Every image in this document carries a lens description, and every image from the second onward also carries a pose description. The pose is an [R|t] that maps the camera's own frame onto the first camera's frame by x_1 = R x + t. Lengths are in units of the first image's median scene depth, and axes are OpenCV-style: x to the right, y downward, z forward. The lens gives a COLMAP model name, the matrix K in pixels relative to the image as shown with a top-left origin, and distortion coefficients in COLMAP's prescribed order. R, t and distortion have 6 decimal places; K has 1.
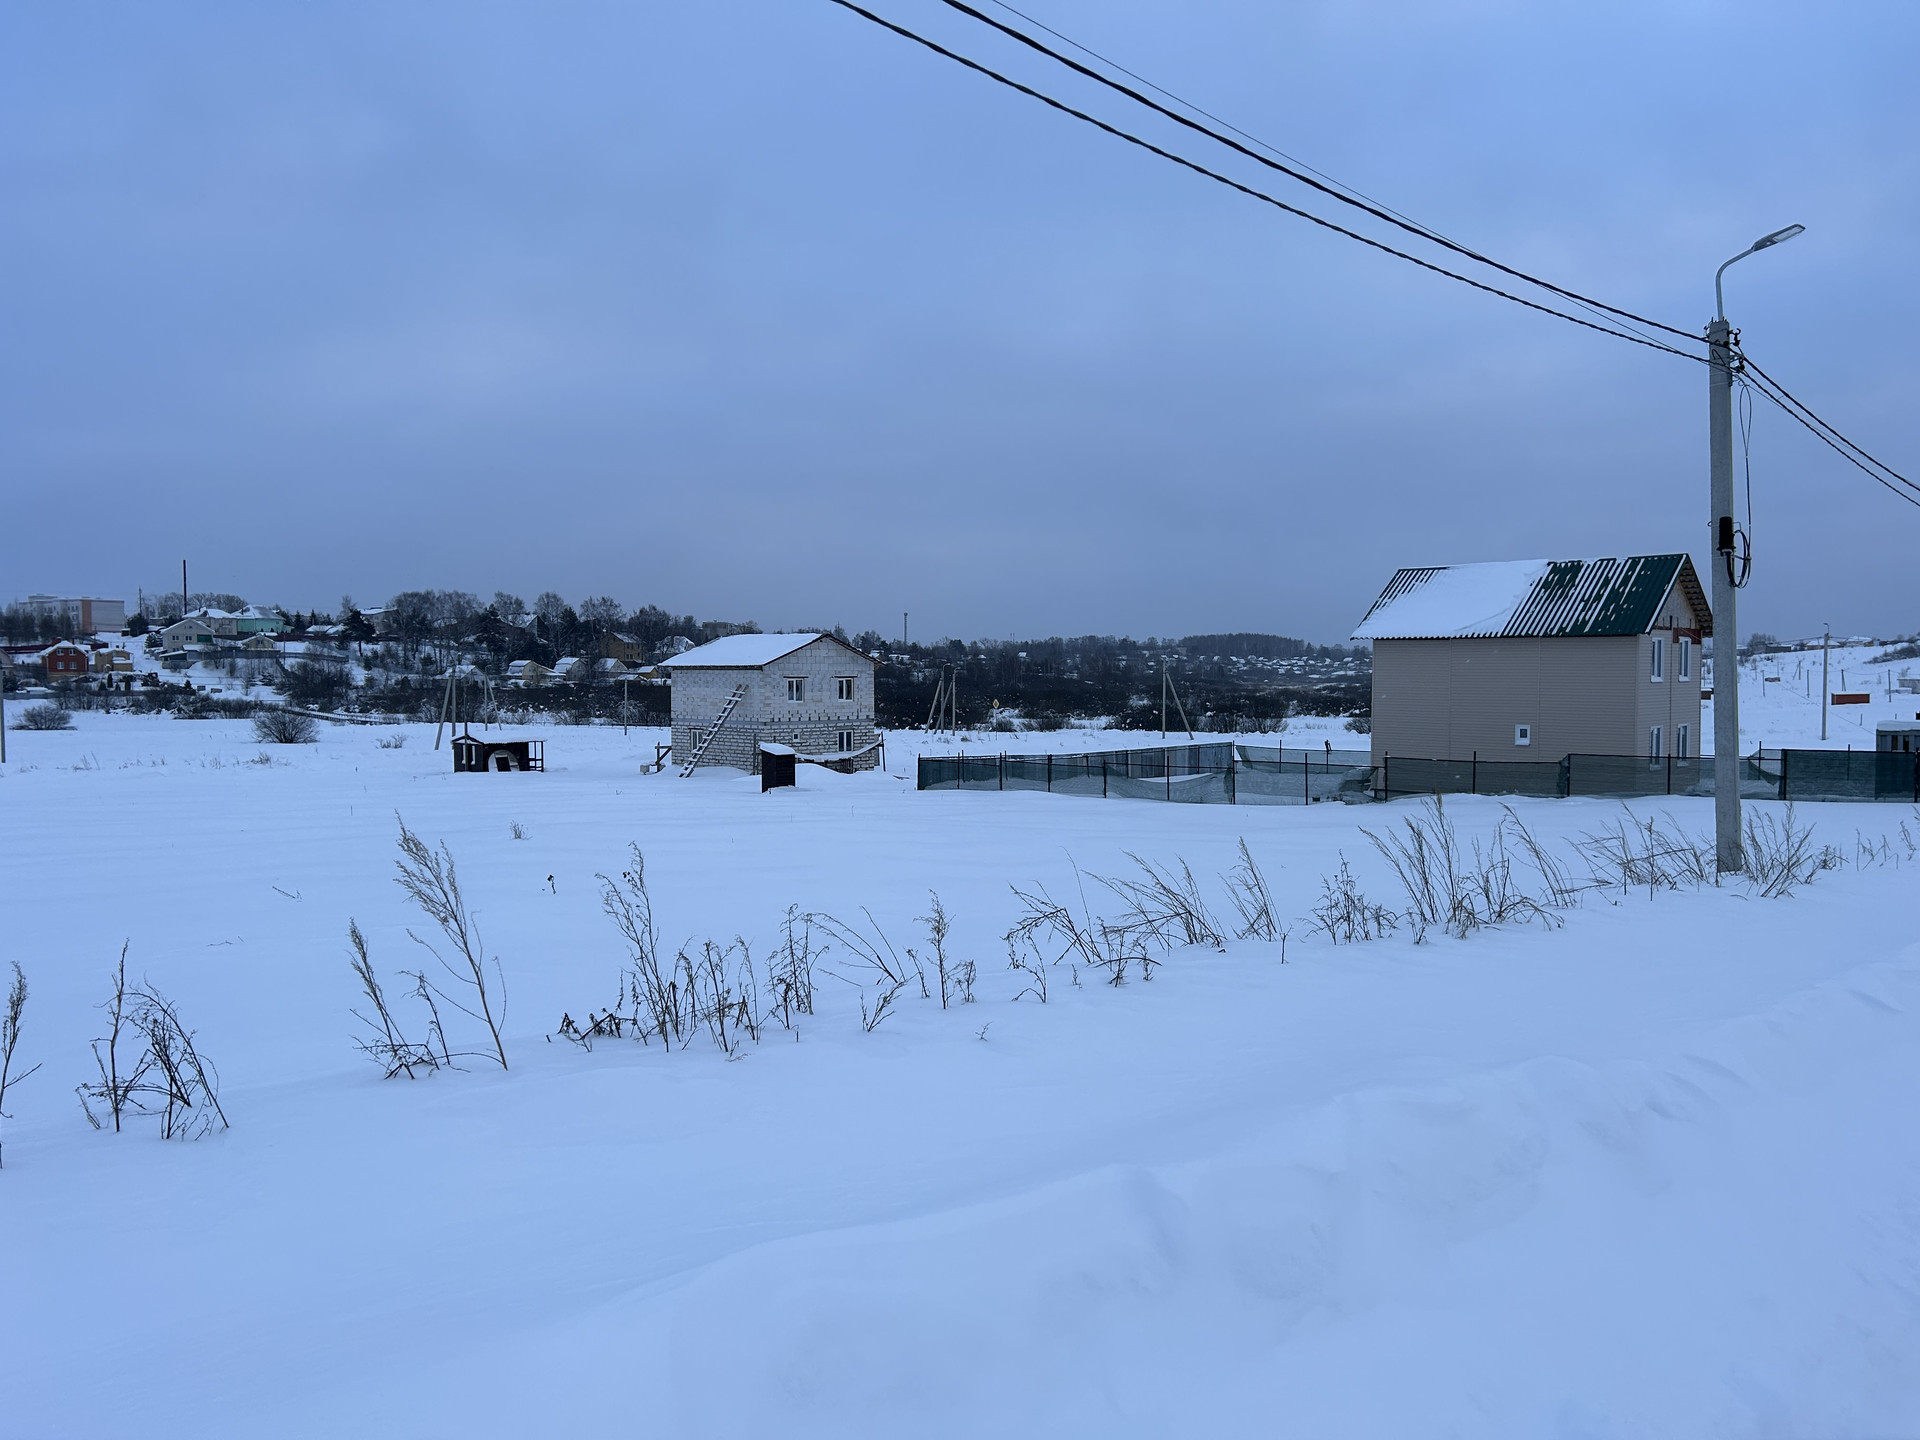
lens RADIAL K [[1426.8, 0, 963.7], [0, 1426.8, 730.9], [0, 0, 1]] dist [0.110799, -0.138786]
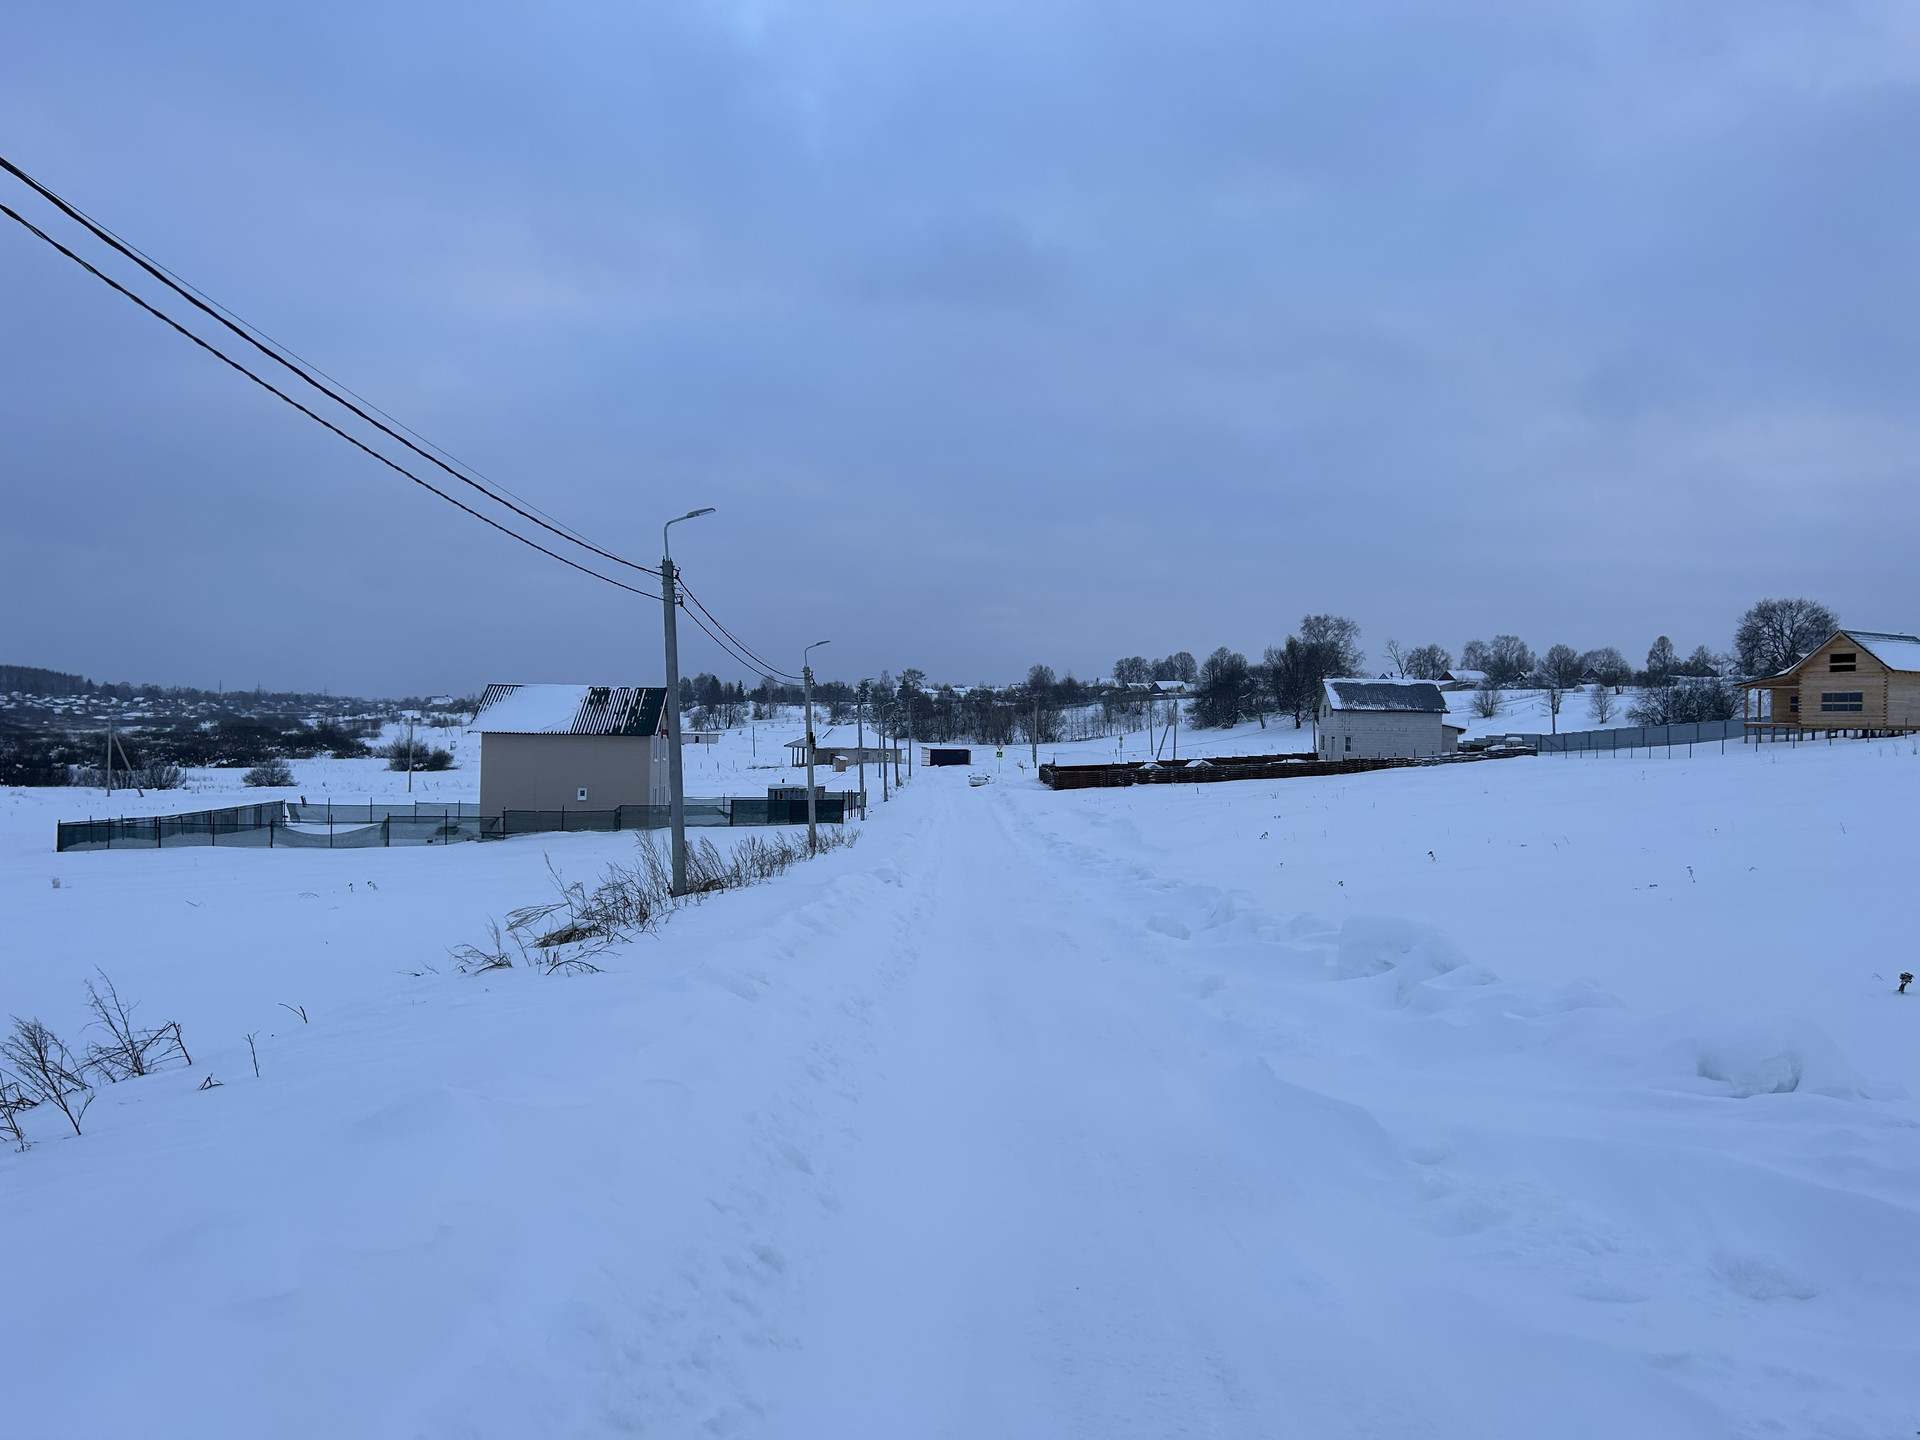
lens RADIAL K [[1425.3, 0, 971.8], [0, 1425.3, 737.9], [0, 0, 1]] dist [0.102109, -0.138654]
pose [[0.700369, 0.005090, 0.713763, -0.272868], [0.012346, 0.999739, -0.019243, -0.014086], [-0.713674, 0.022290, 0.700123, -0.265801]]
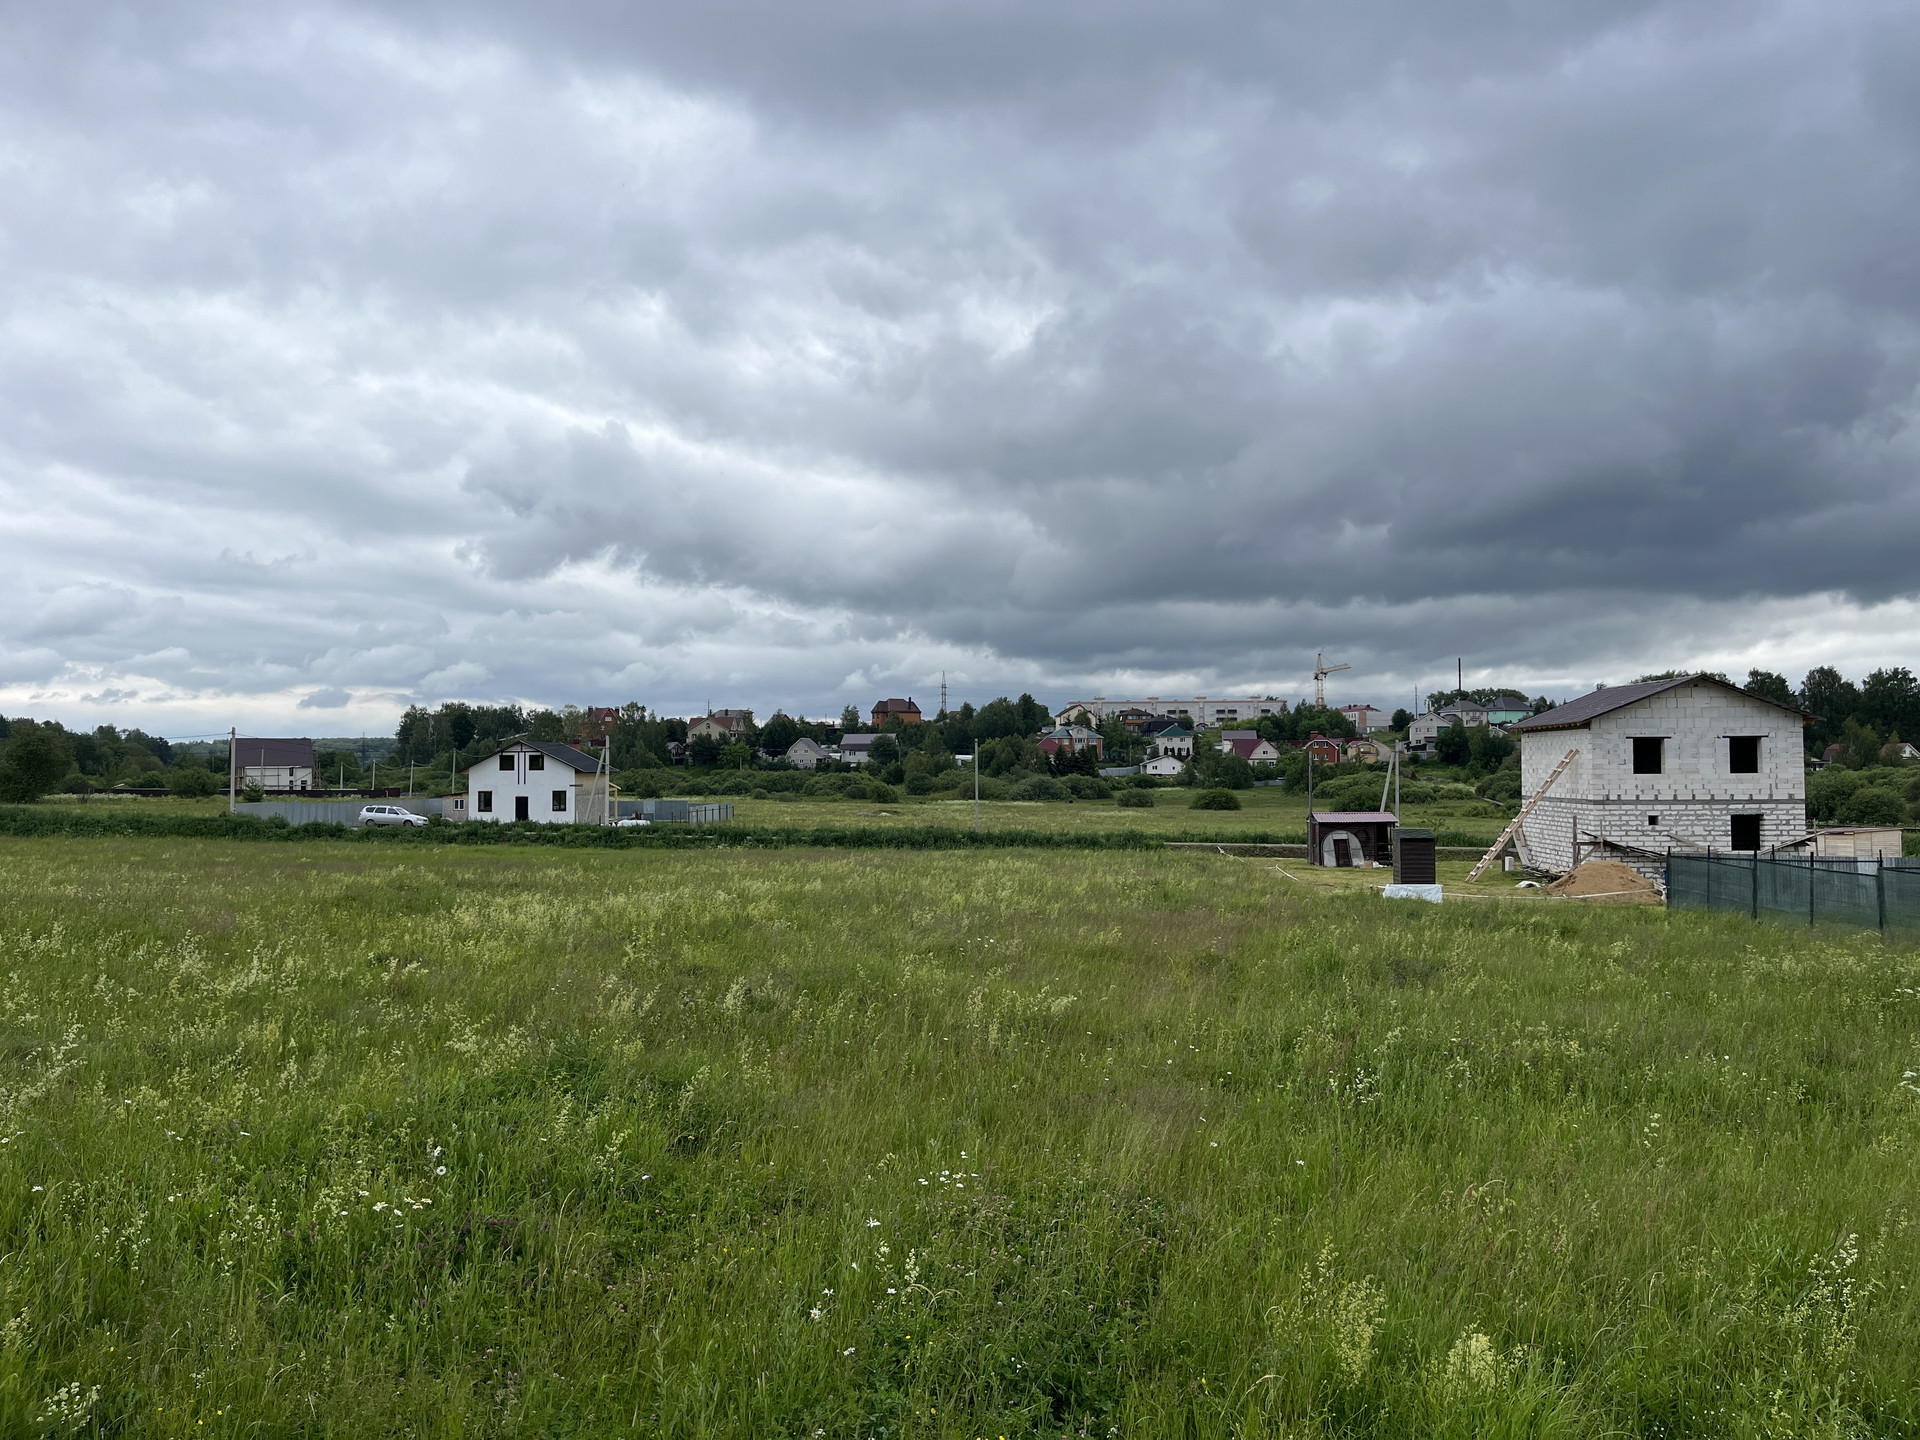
lens RADIAL K [[1430.5, 0, 953.3], [0, 1430.5, 714.4], [0, 0, 1]] dist [0.032175, -0.058471]
pose [[0.645574, -0.034038, -0.762938, 0.199331], [-0.023937, 0.997614, -0.064763, 0.005004], [0.763322, 0.060072, 0.643219, 0.263796]]
